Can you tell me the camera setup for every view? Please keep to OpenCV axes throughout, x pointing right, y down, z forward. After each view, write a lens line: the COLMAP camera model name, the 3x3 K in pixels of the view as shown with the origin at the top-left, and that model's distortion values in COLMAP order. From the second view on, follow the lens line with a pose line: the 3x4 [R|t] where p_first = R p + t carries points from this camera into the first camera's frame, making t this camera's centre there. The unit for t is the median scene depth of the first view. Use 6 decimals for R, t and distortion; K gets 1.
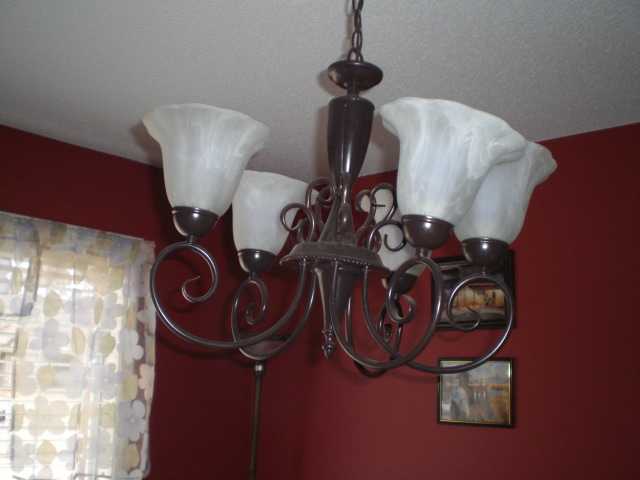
lens RADIAL K [[701.1, 0, 320.0], [0, 701.1, 240.0], [0, 0, 1]] dist [-0.095091, -0.007920]
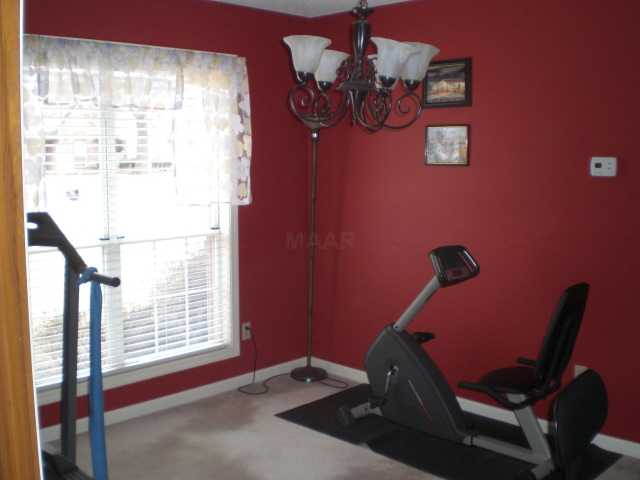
lens RADIAL K [[758.1, 0, 320.0], [0, 758.1, 240.0], [0, 0, 1]] dist [-0.000002, 0.009625]
pose [[0.998542, -0.024421, -0.048130, 0.002714], [0.037820, 0.952817, 0.301180, -0.123043], [0.038504, -0.302562, 0.952352, -0.807258]]
